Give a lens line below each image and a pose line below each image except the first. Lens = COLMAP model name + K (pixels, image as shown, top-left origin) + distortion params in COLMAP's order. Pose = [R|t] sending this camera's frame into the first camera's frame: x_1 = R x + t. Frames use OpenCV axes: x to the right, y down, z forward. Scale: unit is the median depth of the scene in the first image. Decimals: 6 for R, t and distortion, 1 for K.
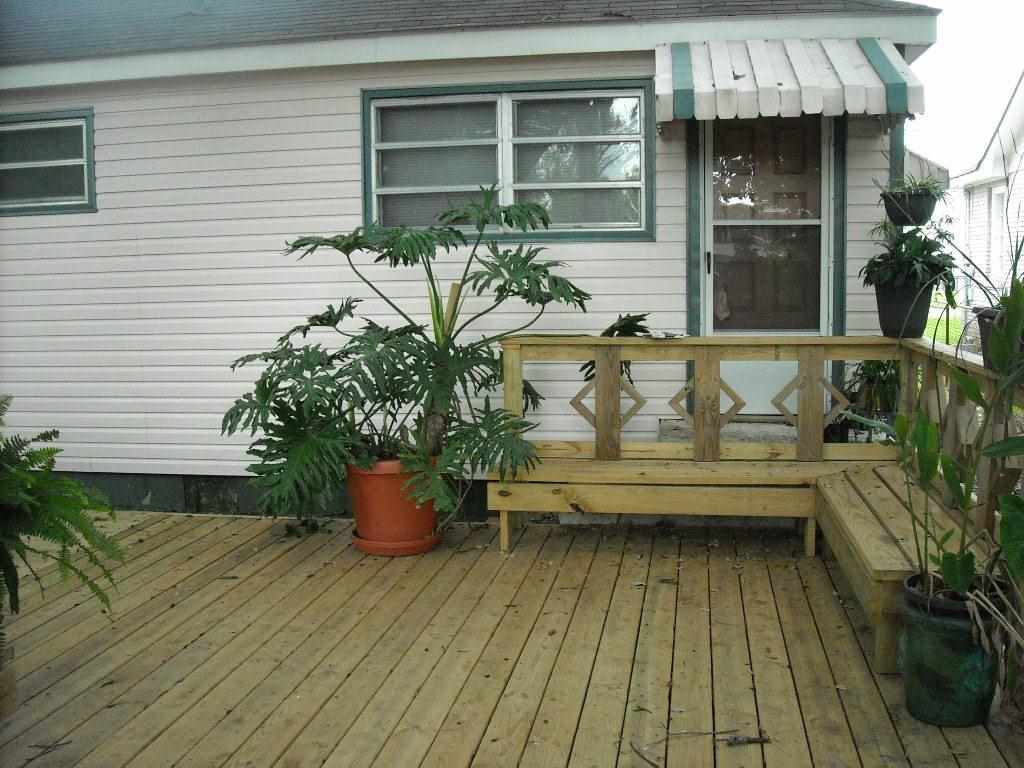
lens RADIAL K [[1064.8, 0, 510.4], [0, 1064.8, 384.7], [0, 0, 1]] dist [-0.154374, 0.000000]
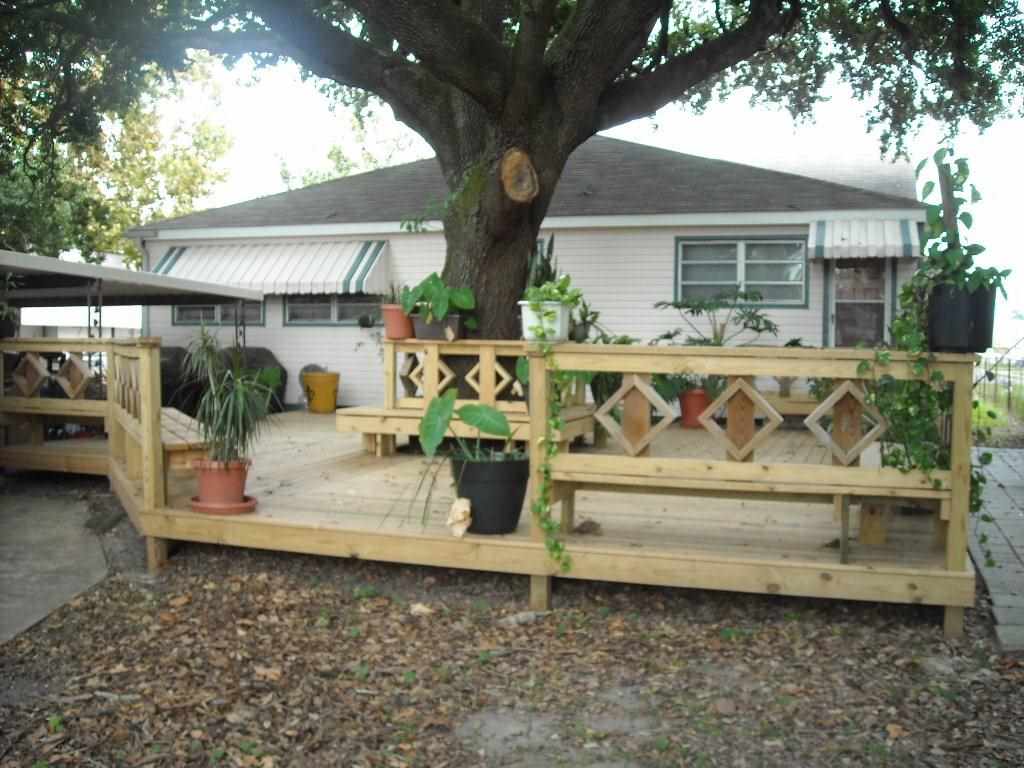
lens RADIAL K [[1064.8, 0, 514.0], [0, 1064.8, 388.4], [0, 0, 1]] dist [-0.154374, 0.000000]
pose [[0.987372, 0.033627, -0.154809, -0.133325], [-0.044331, 0.996820, -0.066217, 0.216338], [0.152090, 0.072243, 0.985723, -1.326891]]
